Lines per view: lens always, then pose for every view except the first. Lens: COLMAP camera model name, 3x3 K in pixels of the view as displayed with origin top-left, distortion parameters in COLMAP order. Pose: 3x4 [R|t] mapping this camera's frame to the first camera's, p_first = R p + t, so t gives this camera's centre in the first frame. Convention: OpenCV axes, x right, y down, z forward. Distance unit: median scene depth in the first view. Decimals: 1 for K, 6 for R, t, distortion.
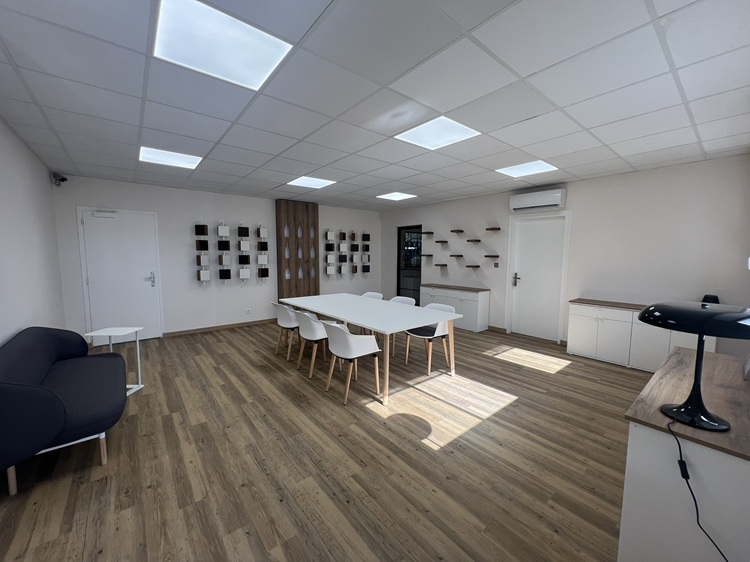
lens RADIAL K [[298.4, 0, 371.9], [0, 298.4, 278.8], [0, 0, 1]] dist [-0.002798, 0.000427]
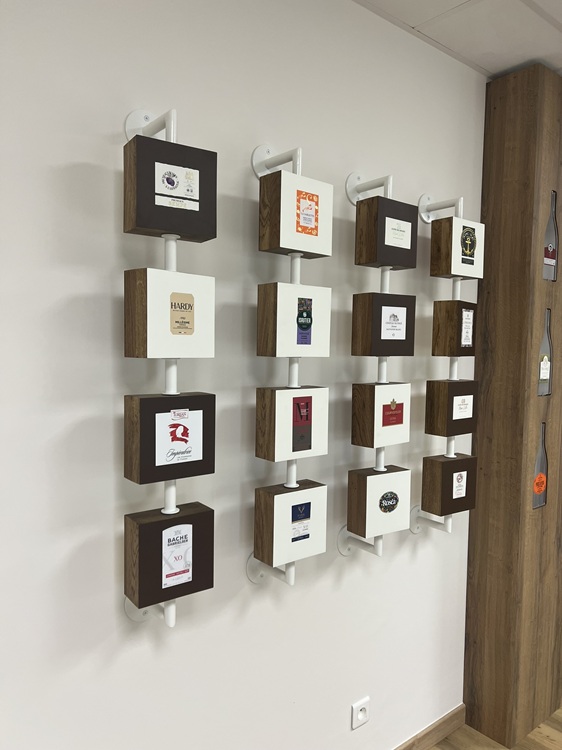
lens RADIAL K [[572.0, 0, 281.0], [0, 572.0, 375.0], [0, 0, 1]] dist [0.049344, -0.072104]
pose [[0.999801, 0.017186, 0.010113, -0.507044], [-0.016904, 0.999485, -0.027268, -0.078233], [-0.010577, 0.027092, 0.999577, 0.730522]]
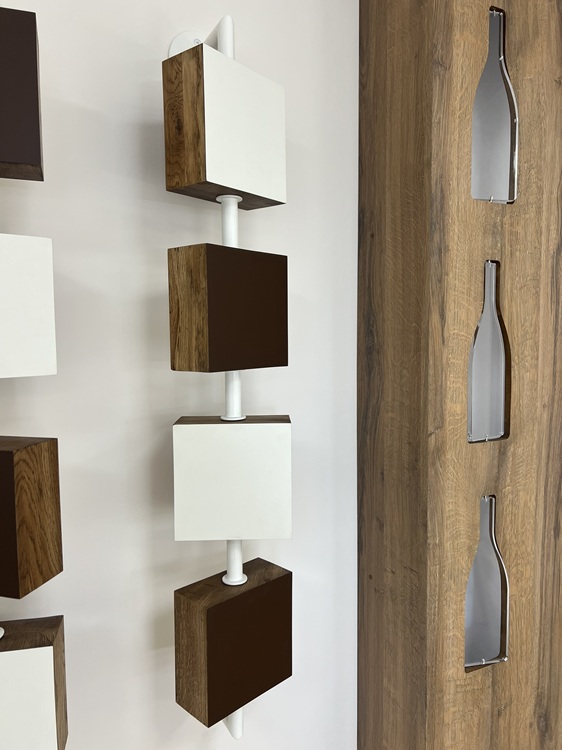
lens RADIAL K [[563.8, 0, 280.4], [0, 563.8, 366.8], [0, 0, 1]] dist [0.061538, -0.078214]
pose [[0.980515, 0.007867, -0.196285, -0.350659], [-0.010165, 0.999891, -0.010706, -0.100238], [0.196179, 0.012493, 0.980488, 0.927697]]
